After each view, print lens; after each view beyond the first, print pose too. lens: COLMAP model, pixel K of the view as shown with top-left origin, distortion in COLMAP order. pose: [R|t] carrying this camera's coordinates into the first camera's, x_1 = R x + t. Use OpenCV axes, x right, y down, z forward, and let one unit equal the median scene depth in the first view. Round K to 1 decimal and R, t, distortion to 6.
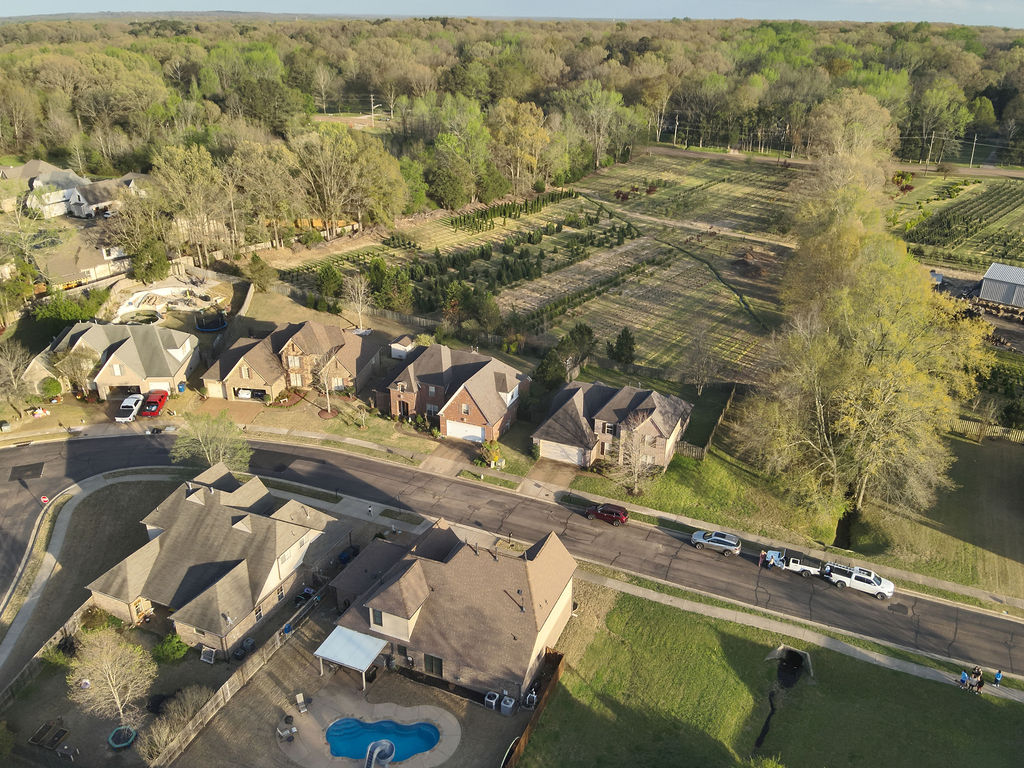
lens RADIAL K [[797.5, 0, 526.9], [0, 797.5, 382.8], [0, 0, 1]] dist [0.141697, -0.271691]
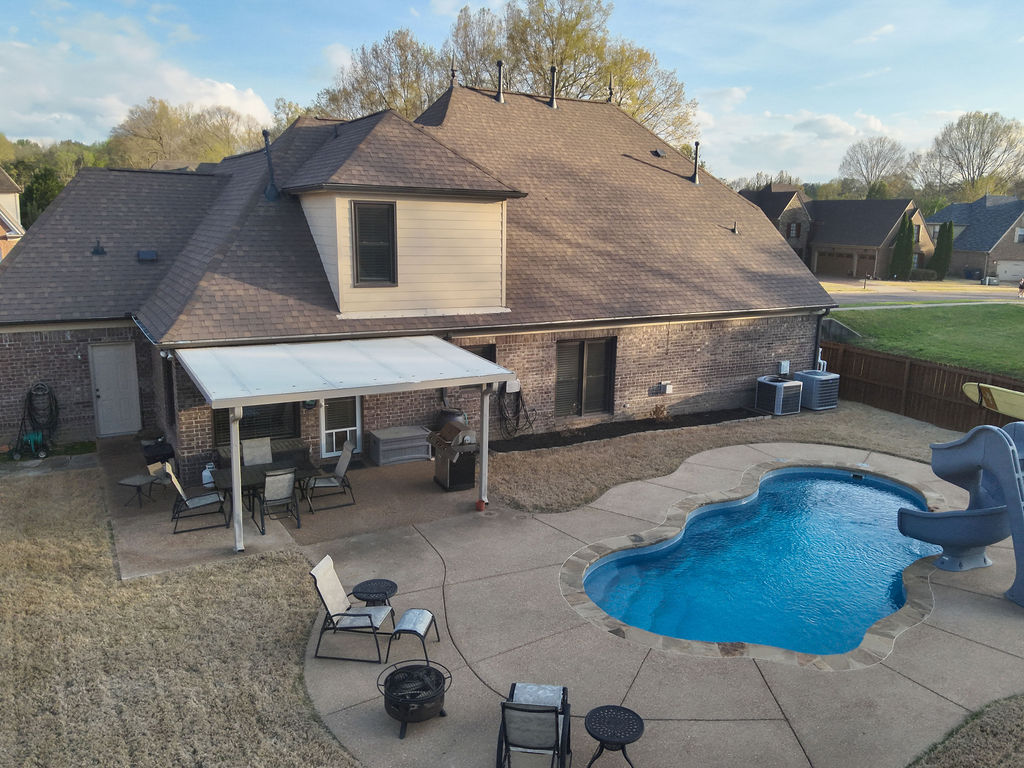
lens RADIAL K [[797.5, 0, 526.9], [0, 797.5, 382.8], [0, 0, 1]] dist [0.141697, -0.271691]
pose [[0.601293, -0.165967, 0.781602, -0.230527], [0.321168, 0.945894, -0.046224, 0.233492], [-0.731641, 0.278819, 0.622062, 0.548402]]
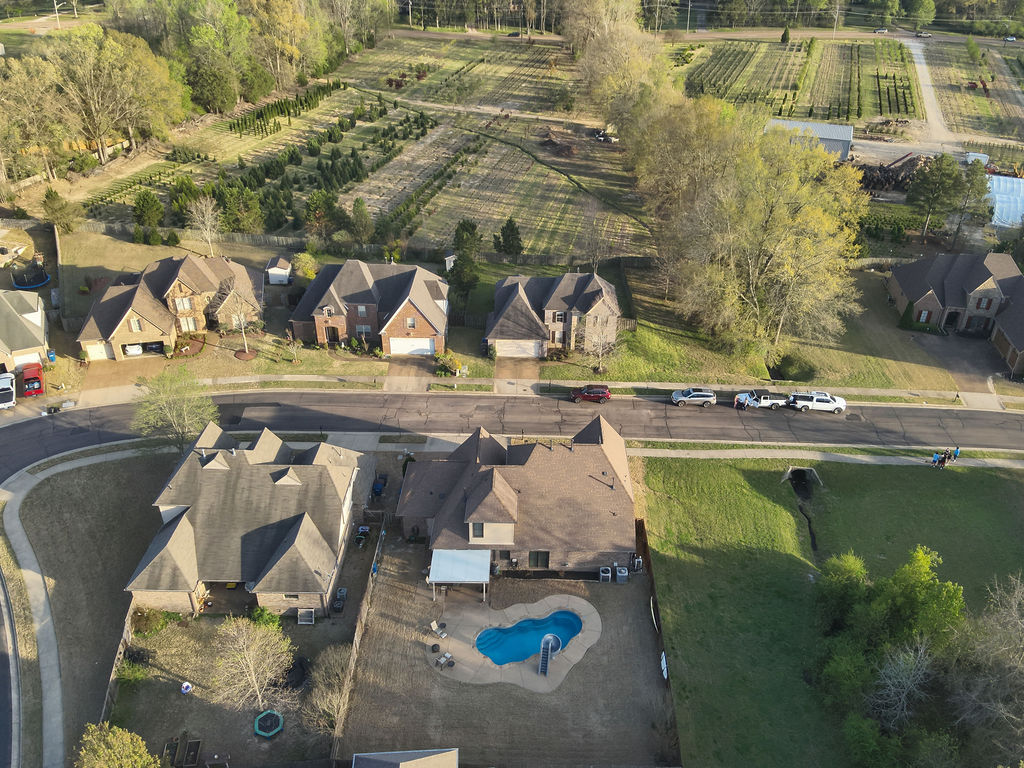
lens RADIAL K [[797.5, 0, 526.9], [0, 797.5, 382.8], [0, 0, 1]] dist [0.141697, -0.271691]
pose [[0.925311, -0.197458, 0.323744, -0.274105], [0.154598, 0.975994, 0.153414, -0.022626], [-0.346265, -0.091905, 0.933624, 0.040632]]
